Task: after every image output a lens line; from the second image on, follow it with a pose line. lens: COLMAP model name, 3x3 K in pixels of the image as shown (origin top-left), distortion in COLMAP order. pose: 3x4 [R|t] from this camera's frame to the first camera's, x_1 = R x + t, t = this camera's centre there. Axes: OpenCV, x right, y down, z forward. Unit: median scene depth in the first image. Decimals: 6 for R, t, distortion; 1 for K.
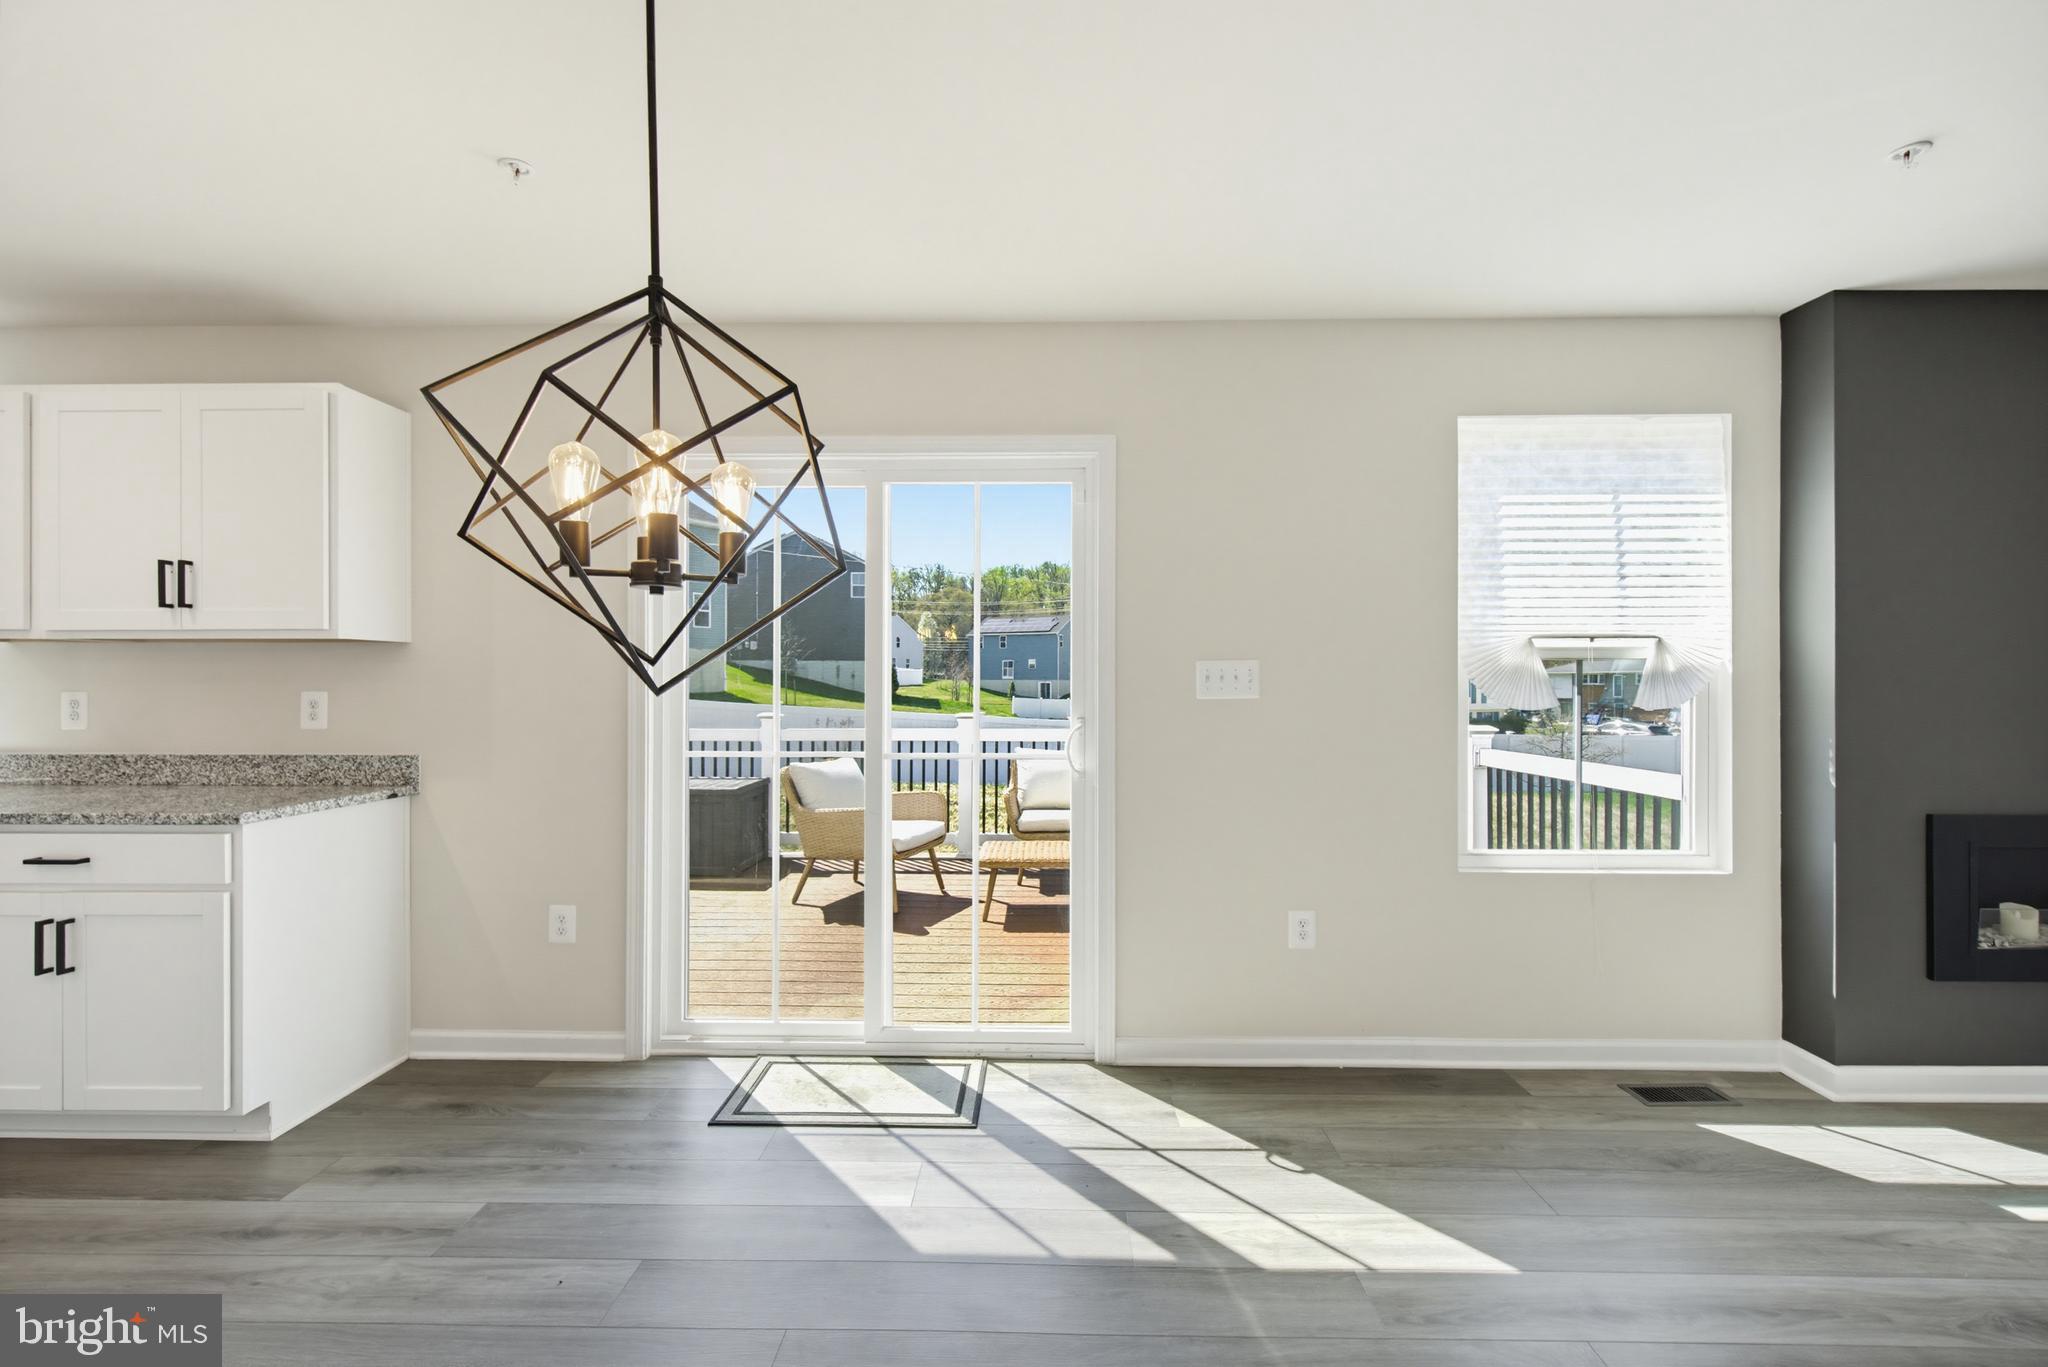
lens RADIAL K [[879.1, 0, 1023.1], [0, 879.1, 685.5], [0, 0, 1]] dist [-0.002437, -0.000031]
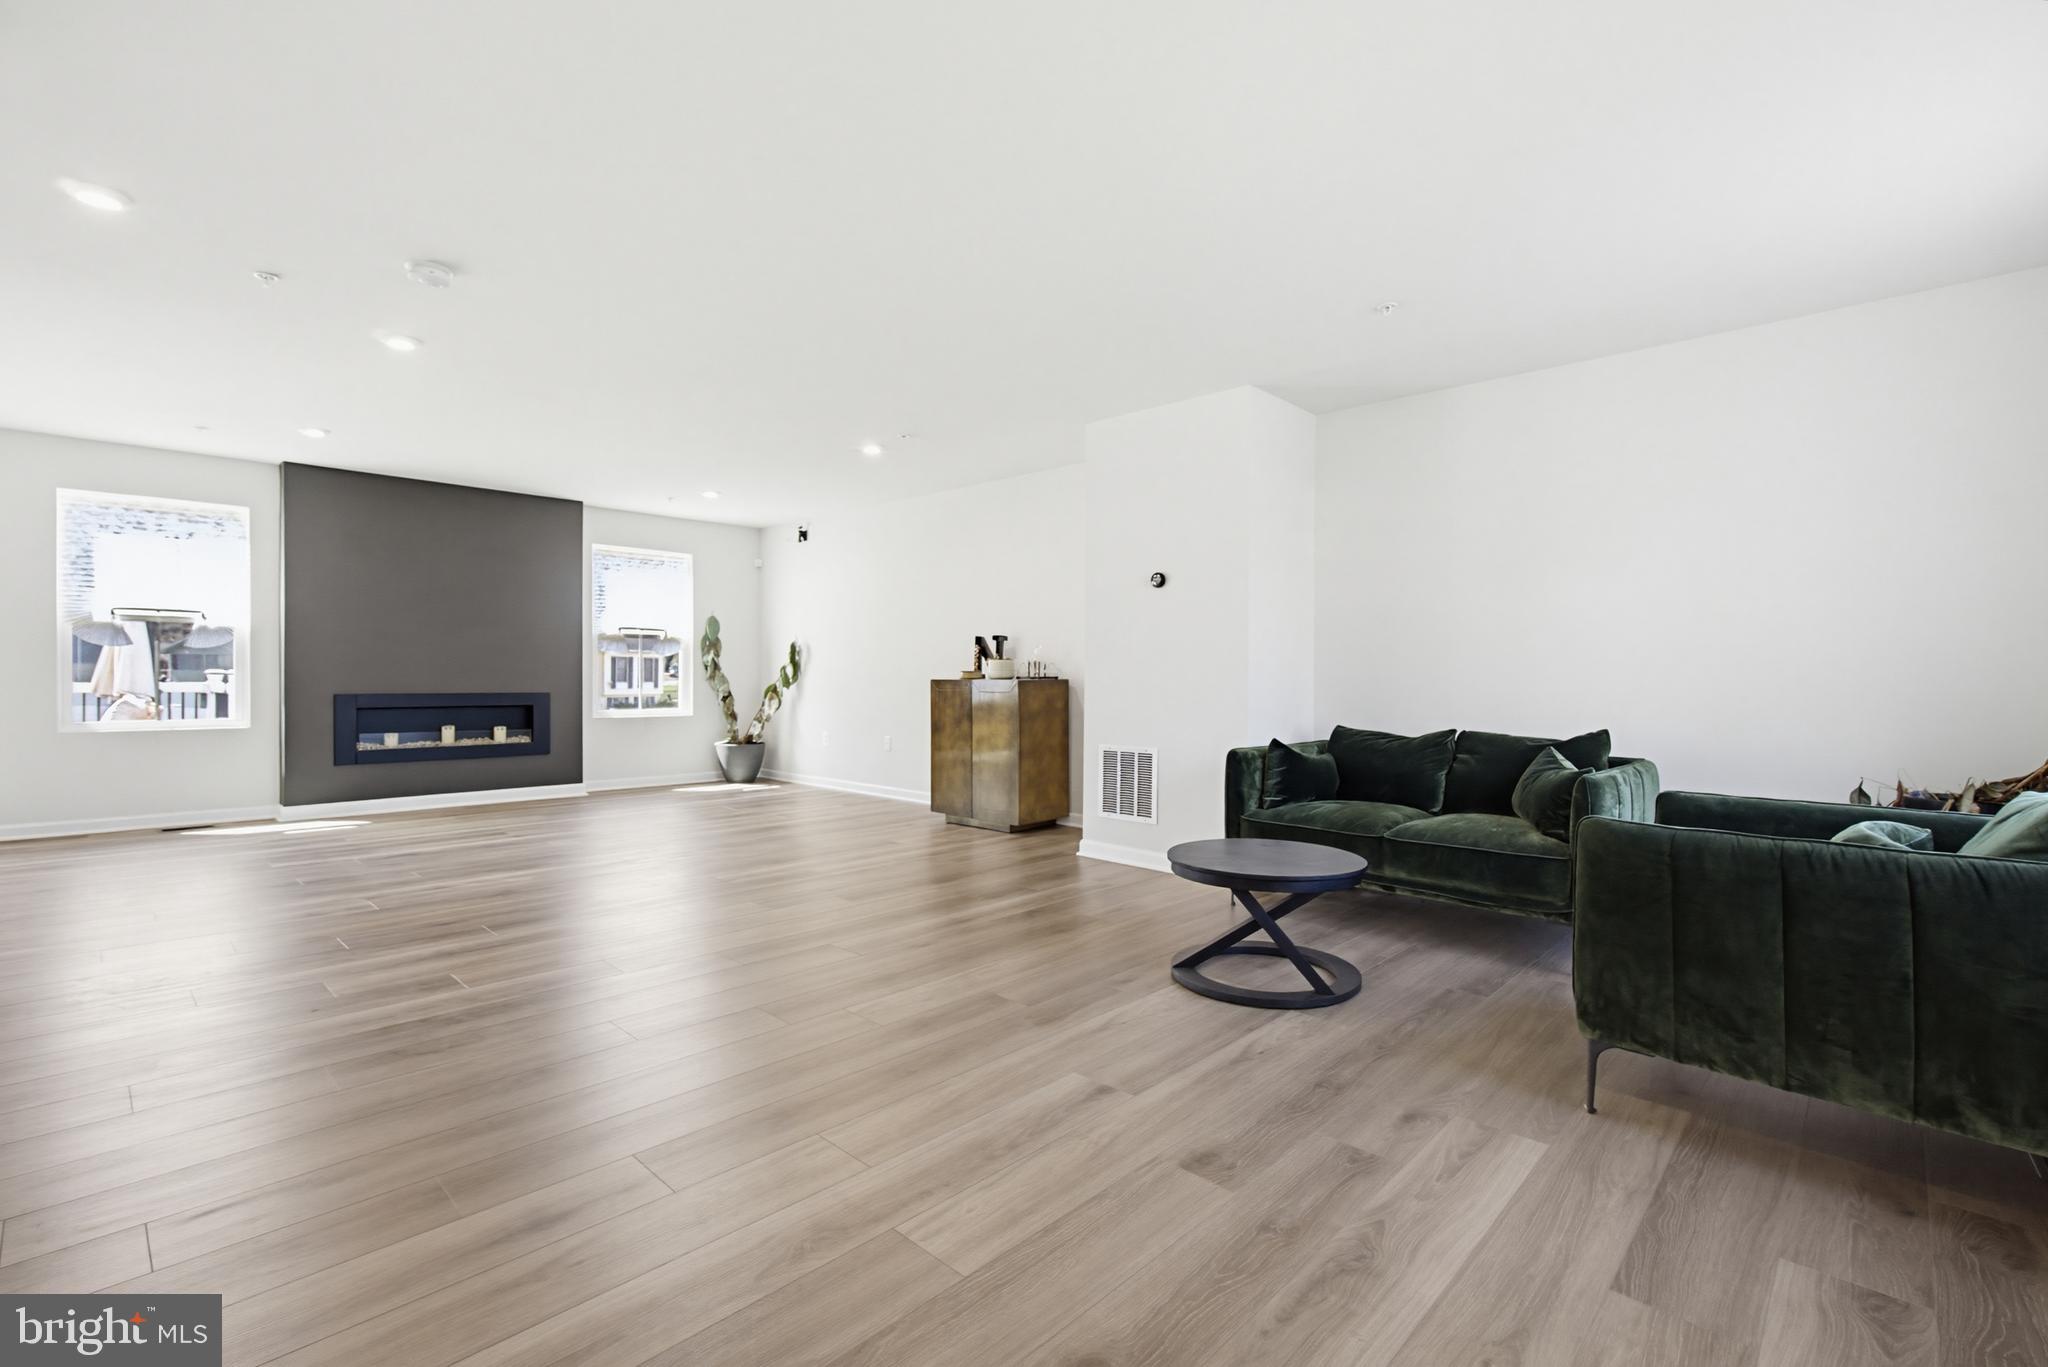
lens RADIAL K [[879.1, 0, 1023.1], [0, 879.1, 685.5], [0, 0, 1]] dist [-0.002437, -0.000031]
pose [[0.688446, -0.004654, 0.725273, 0.560016], [-0.002644, 0.999957, 0.008926, 0.091929], [-0.725283, -0.008063, 0.688403, -1.776463]]
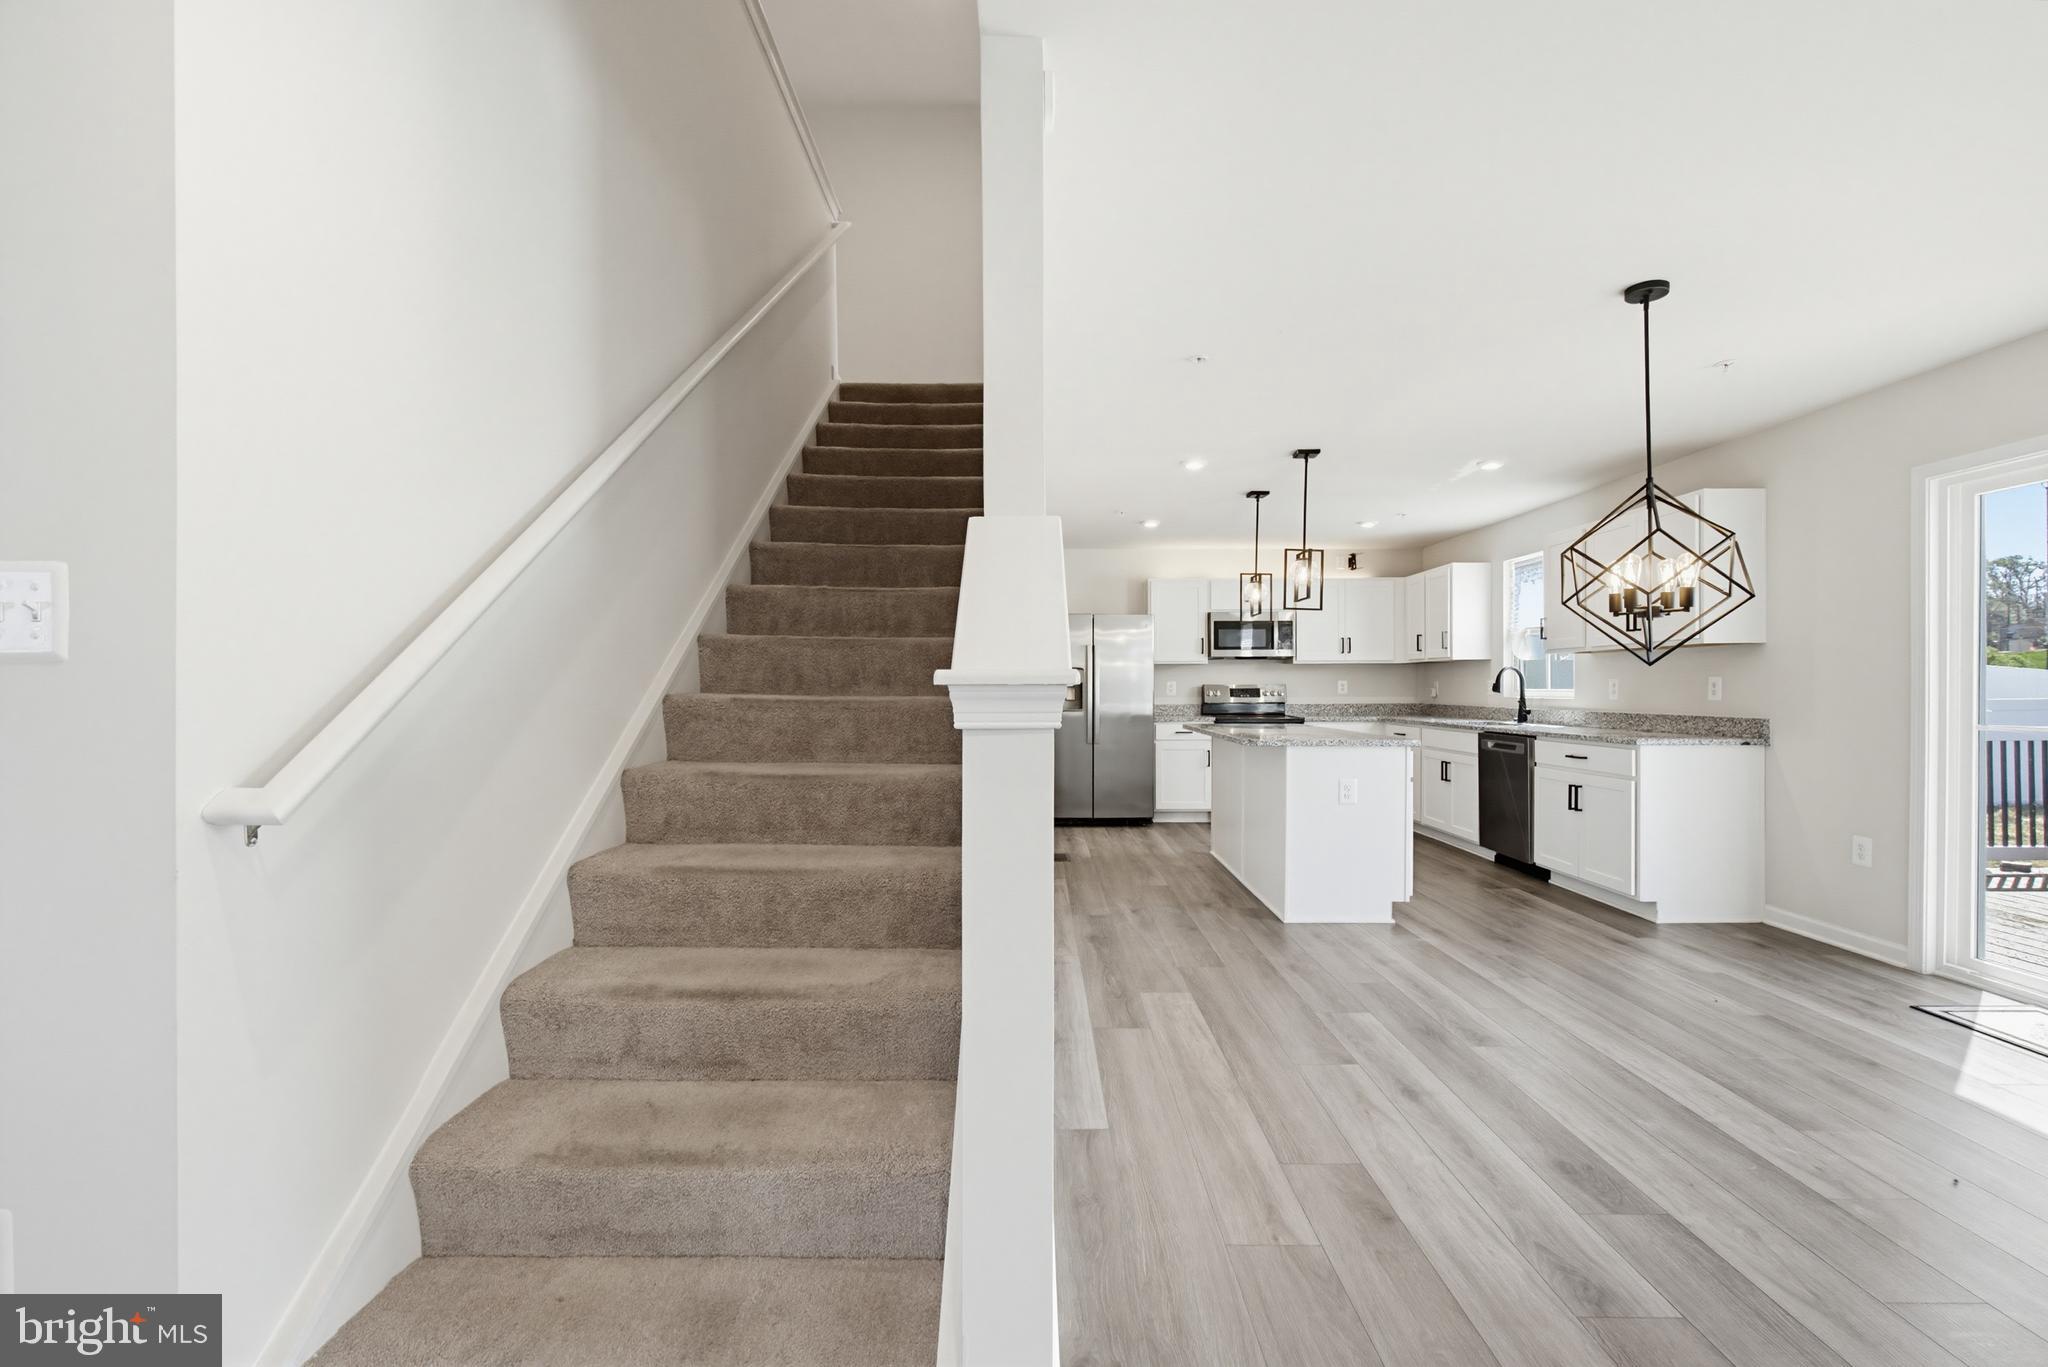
lens RADIAL K [[886.4, 0, 1031.7], [0, 886.4, 689.5], [0, 0, 1]] dist [-0.000198, -0.000132]
pose [[0.014698, -0.000381, -0.999892, 0.798638], [-0.001686, 0.999998, -0.000406, 0.033347], [0.999891, 0.001692, 0.014698, -0.265486]]
